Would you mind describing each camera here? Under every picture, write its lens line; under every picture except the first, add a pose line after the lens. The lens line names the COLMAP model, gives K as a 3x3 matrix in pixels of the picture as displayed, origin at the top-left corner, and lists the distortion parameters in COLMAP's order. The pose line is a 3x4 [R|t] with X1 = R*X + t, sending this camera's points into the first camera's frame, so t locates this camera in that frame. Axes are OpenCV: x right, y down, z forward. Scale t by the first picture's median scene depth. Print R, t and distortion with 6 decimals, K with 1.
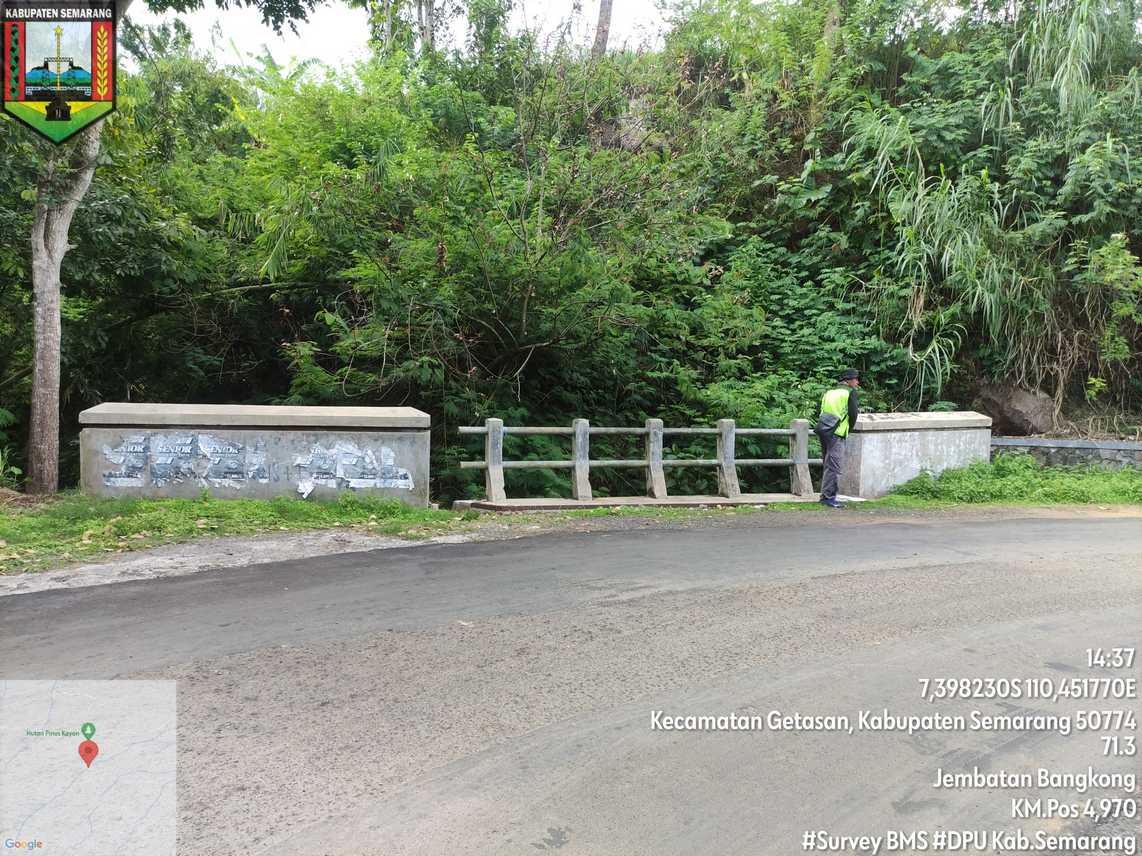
lens RADIAL K [[840.2, 0, 570.8], [0, 840.2, 424.6], [0, 0, 1]] dist [0.062106, -0.072030]
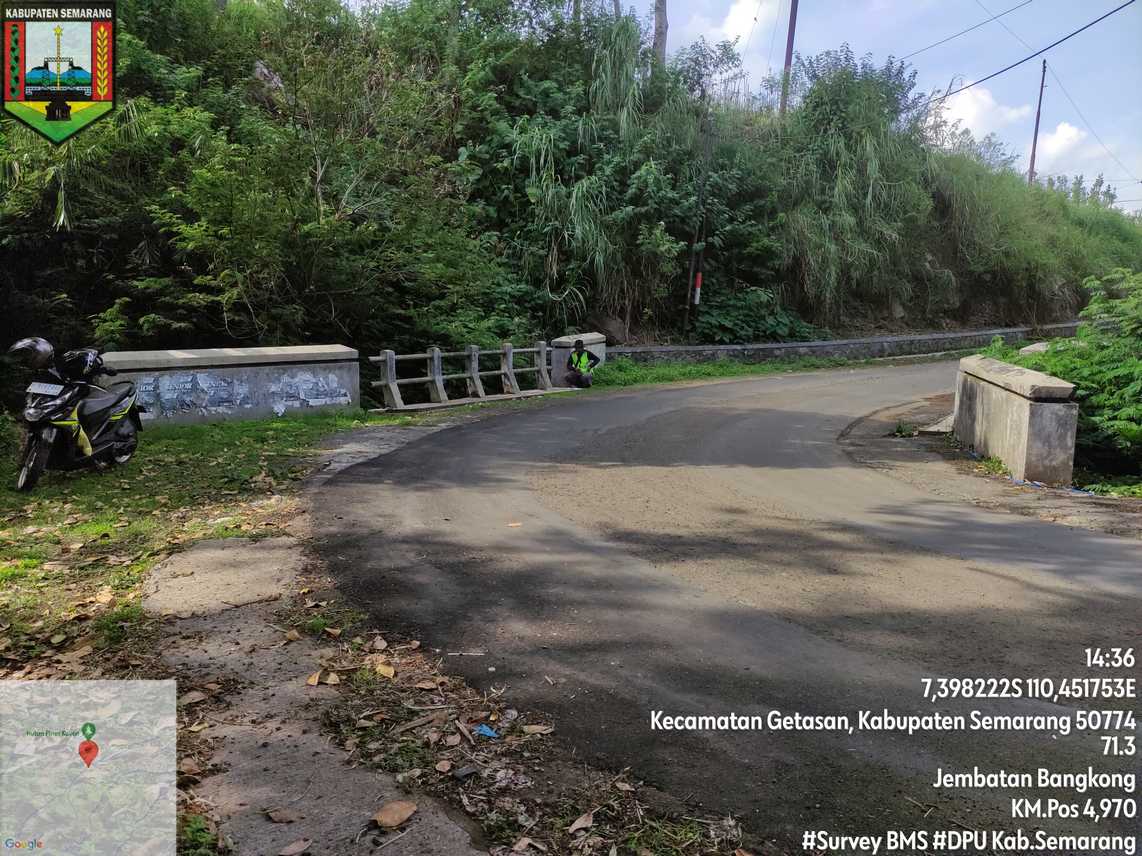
lens RADIAL K [[840.2, 0, 570.8], [0, 840.2, 424.6], [0, 0, 1]] dist [0.062106, -0.072030]
pose [[0.801977, -0.104612, 0.588124, -0.480118], [0.053022, 0.993126, 0.104348, -0.009764], [-0.594998, -0.052501, 0.802011, -0.227465]]
